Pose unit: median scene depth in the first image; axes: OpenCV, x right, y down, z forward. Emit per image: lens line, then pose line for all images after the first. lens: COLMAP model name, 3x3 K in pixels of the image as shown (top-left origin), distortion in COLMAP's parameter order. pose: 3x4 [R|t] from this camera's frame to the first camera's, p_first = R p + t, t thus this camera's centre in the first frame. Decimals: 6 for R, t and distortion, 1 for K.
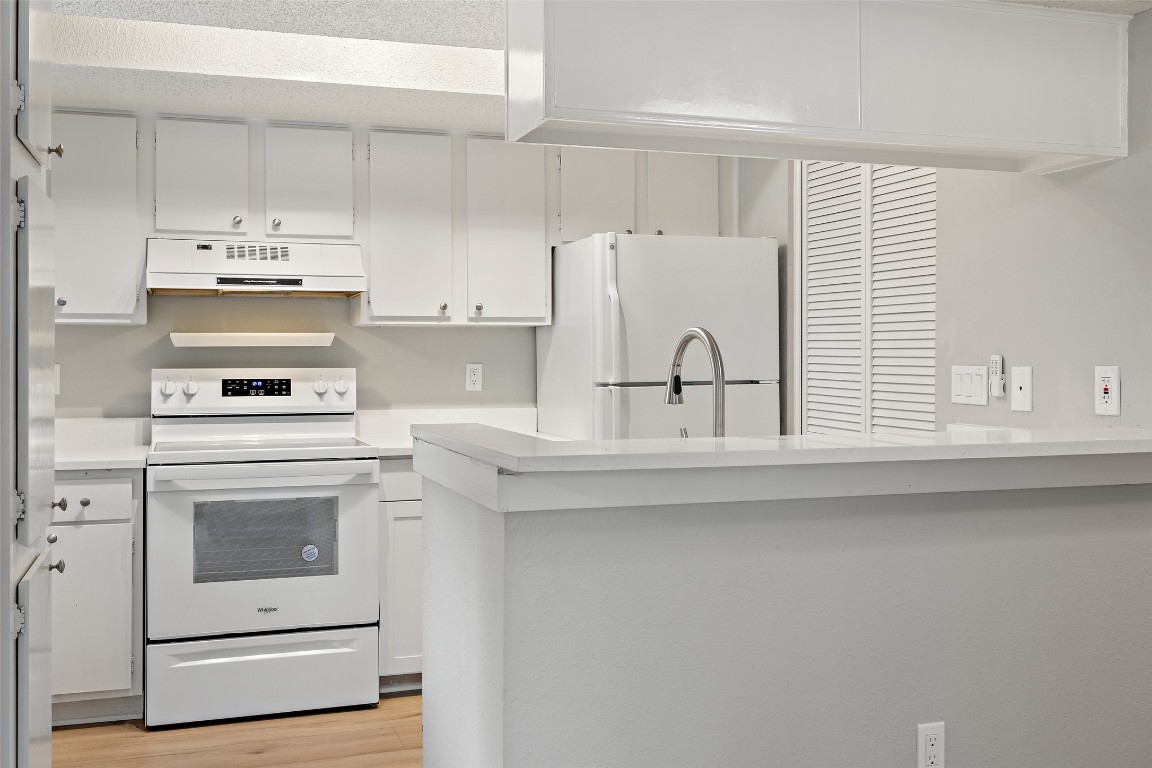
lens RADIAL K [[1098.7, 0, 565.5], [0, 1098.7, 348.8], [0, 0, 1]] dist [0.003707, 0.000000]
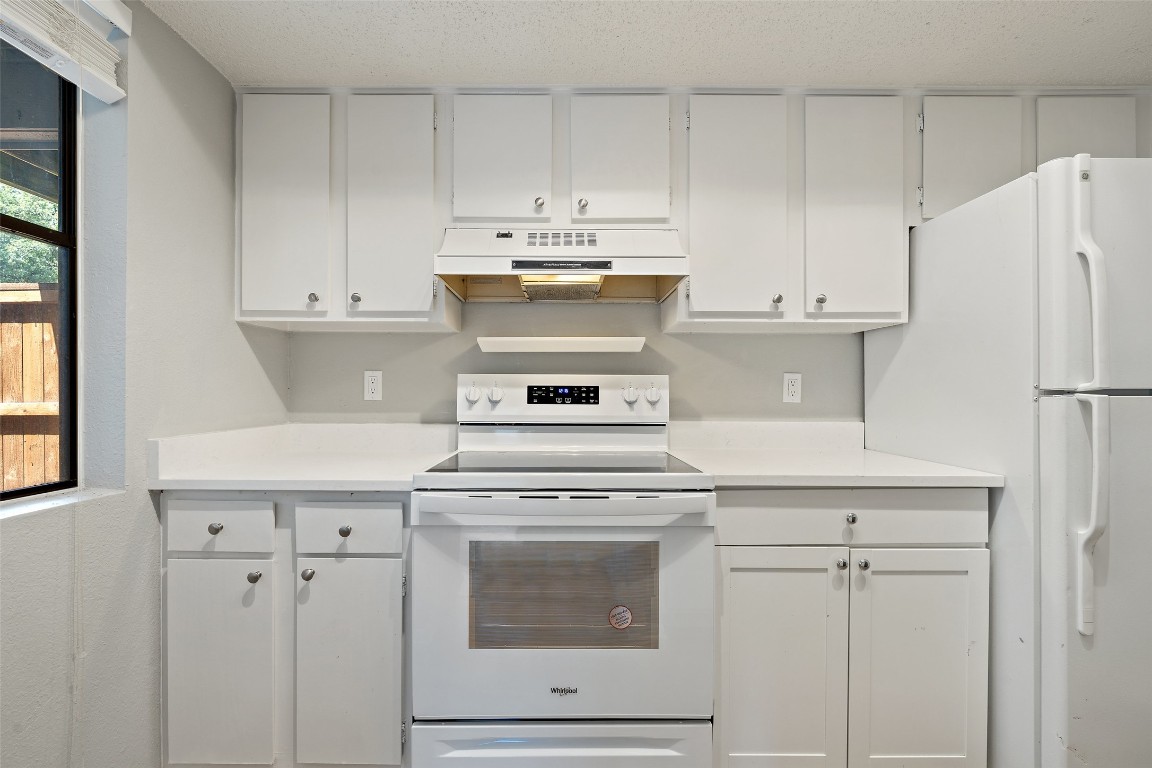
lens RADIAL K [[511.4, 0, 568.8], [0, 511.4, 391.7], [0, 0, 1]] dist [-0.001221, -0.000627]
pose [[0.950061, 0.004716, -0.312030, -0.148610], [-0.002877, 0.999976, 0.006354, 0.031323], [0.312052, -0.005139, 0.950051, 0.620331]]
